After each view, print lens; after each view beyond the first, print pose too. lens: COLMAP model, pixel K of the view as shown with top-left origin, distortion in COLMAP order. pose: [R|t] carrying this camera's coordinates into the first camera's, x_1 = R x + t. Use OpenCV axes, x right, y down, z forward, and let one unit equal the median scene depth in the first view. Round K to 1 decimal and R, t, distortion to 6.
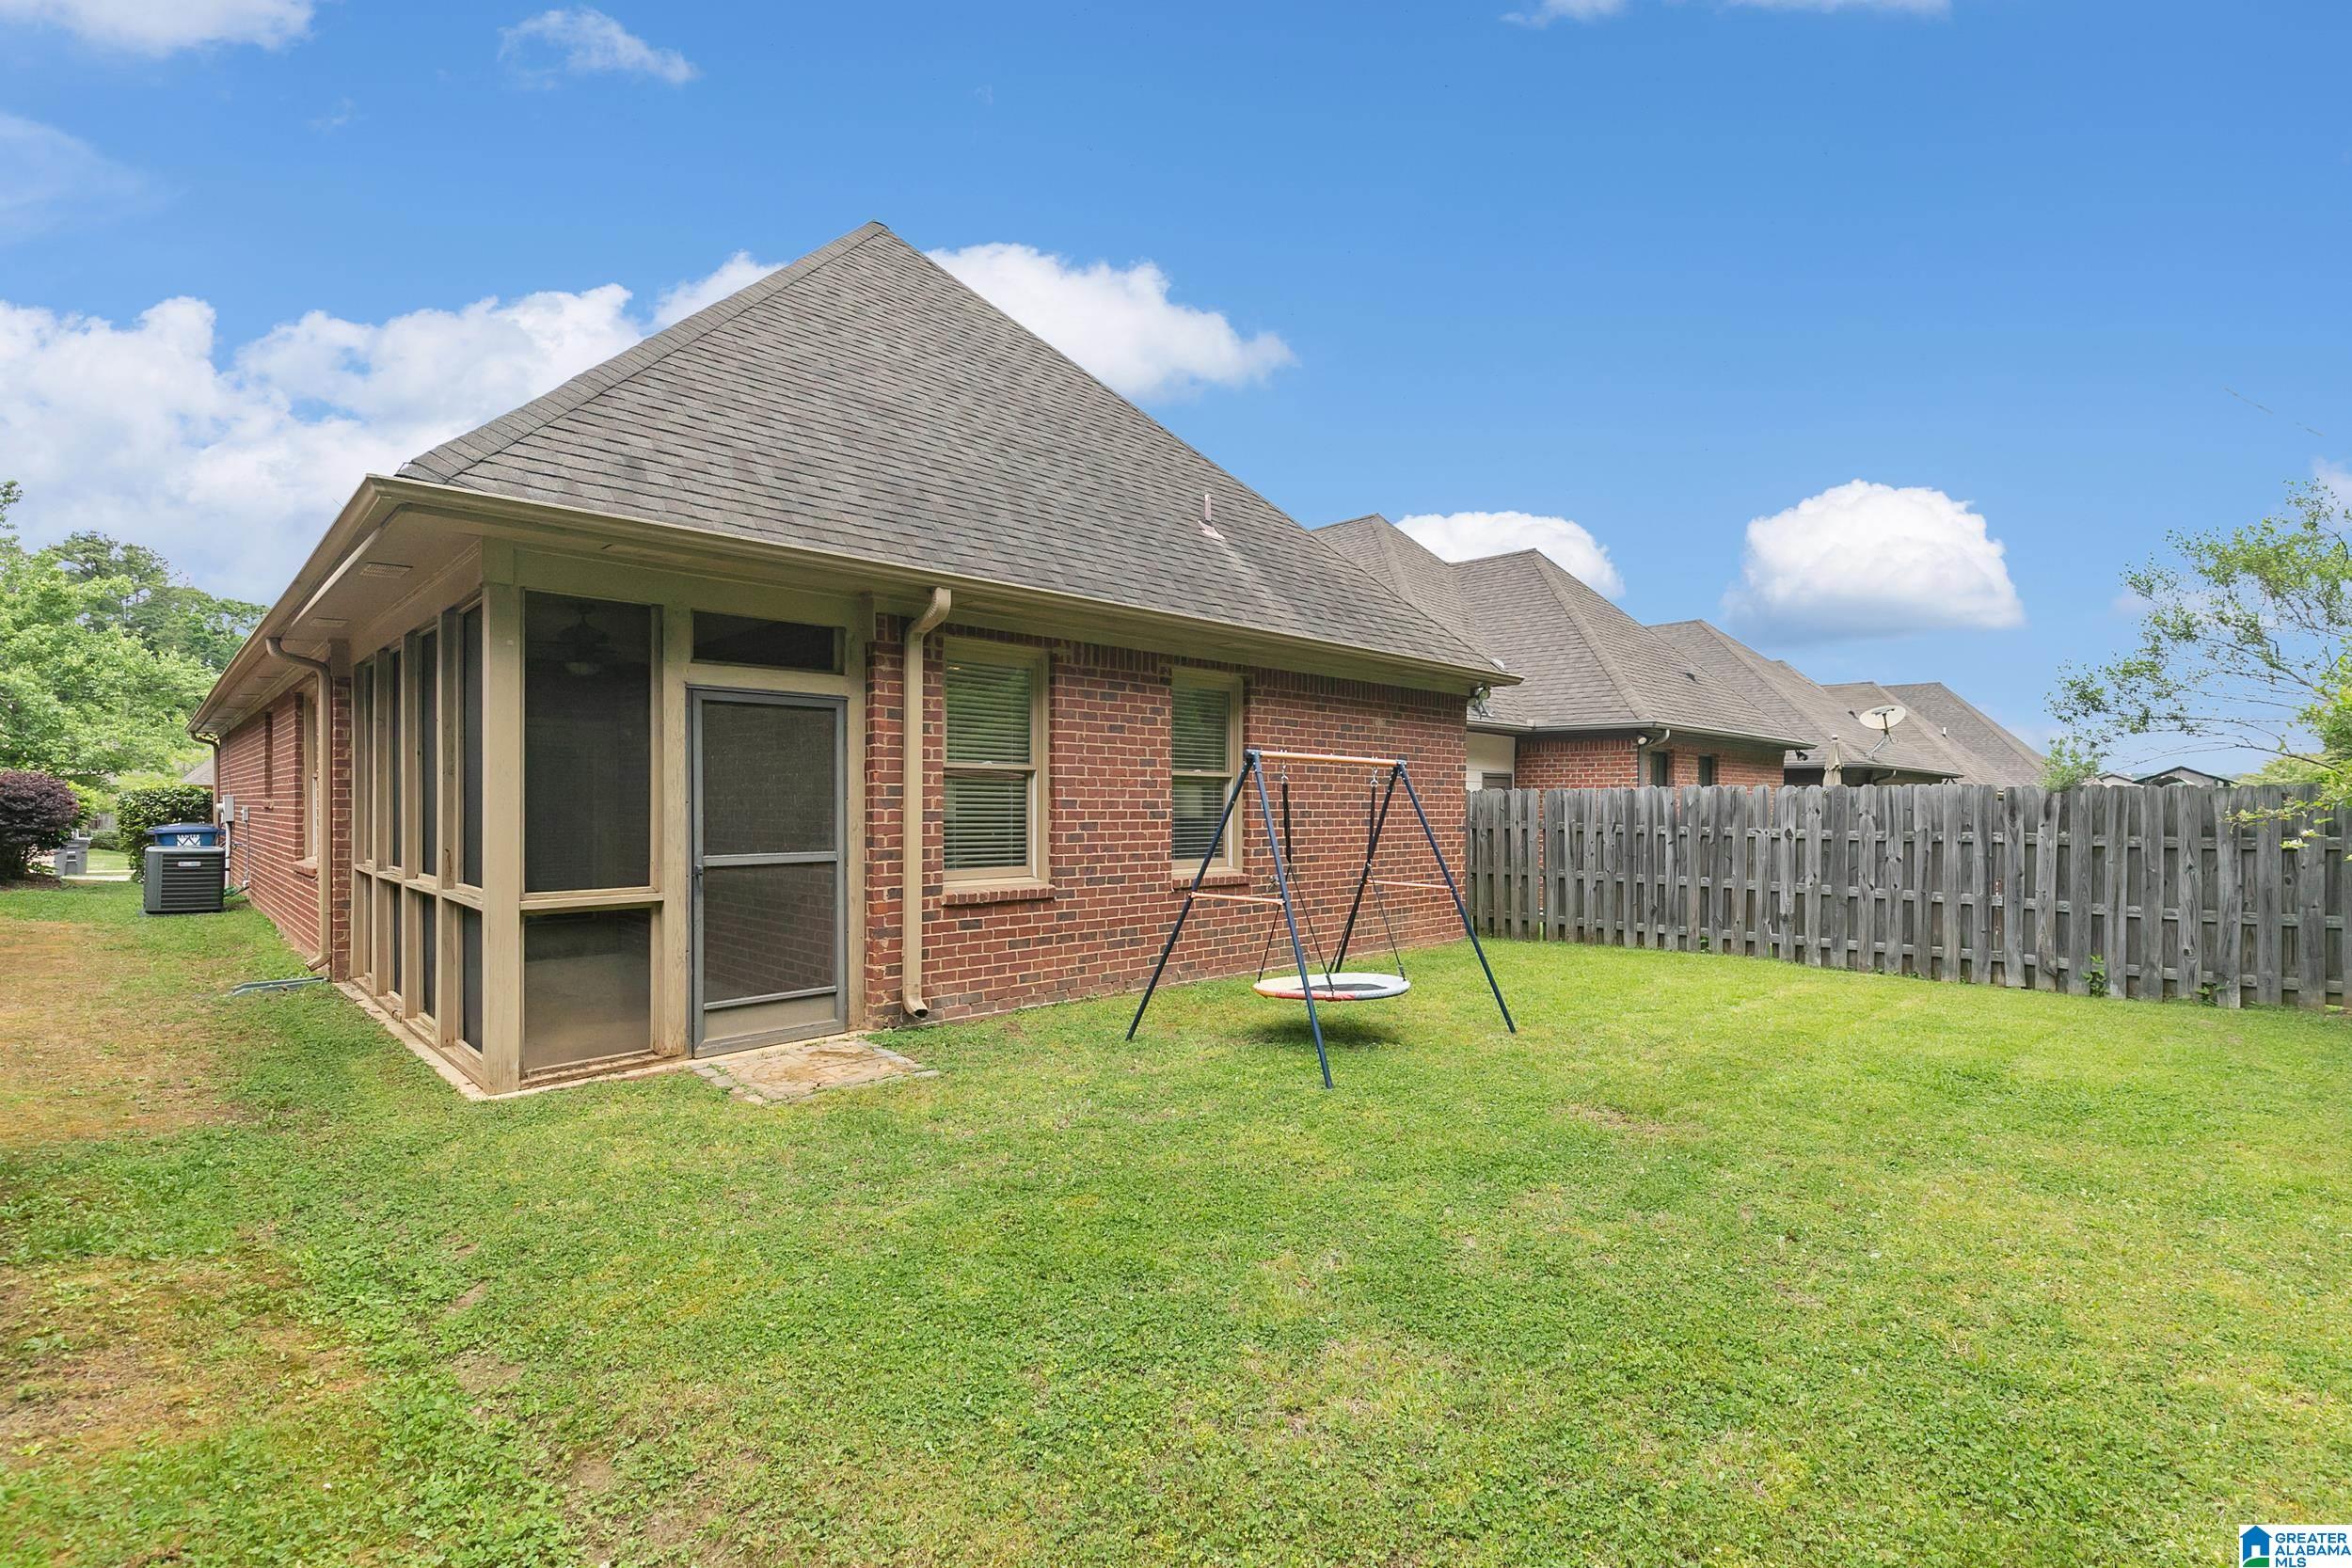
lens RADIAL K [[1071.0, 0, 1178.8], [0, 1071.0, 801.3], [0, 0, 1]] dist [0.009565, -0.001786]
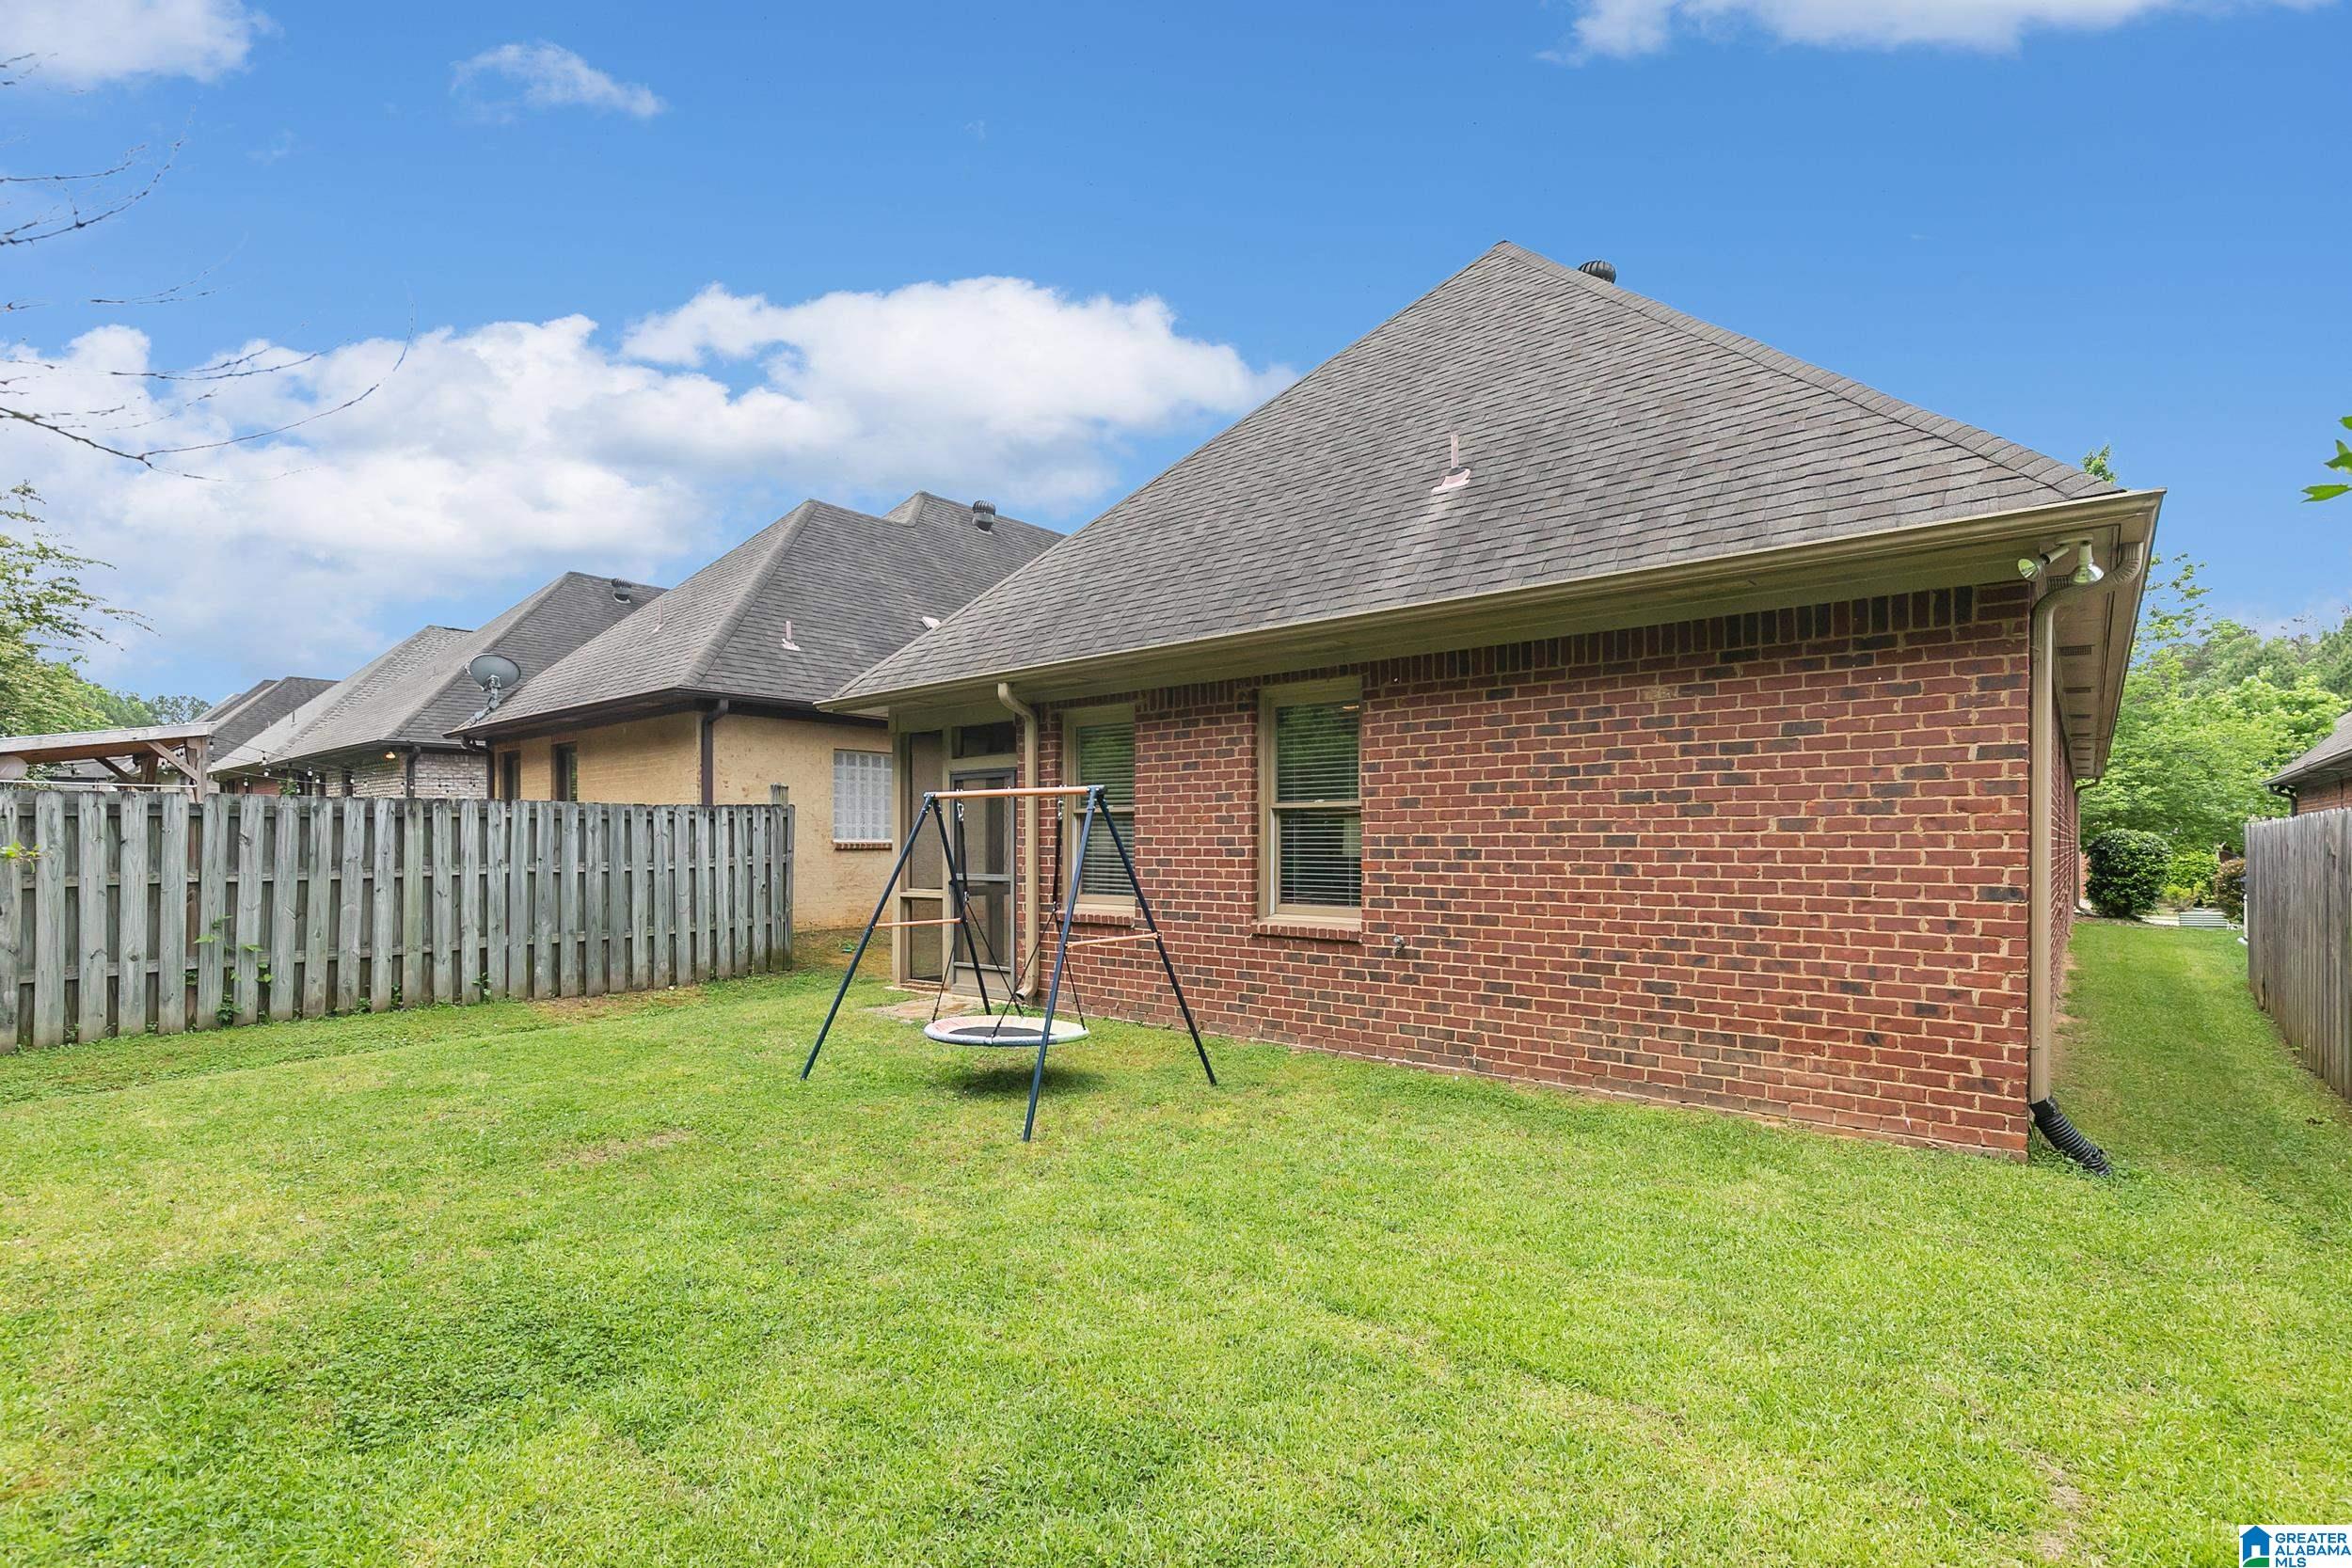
lens RADIAL K [[1071.0, 0, 1217.3], [0, 1071.0, 838.4], [0, 0, 1]] dist [0.009565, -0.001786]
pose [[0.100072, -0.008243, -0.994946, 0.839780], [0.004273, 0.999960, -0.007855, 0.007263], [0.994971, -0.003465, 0.100104, 0.824956]]
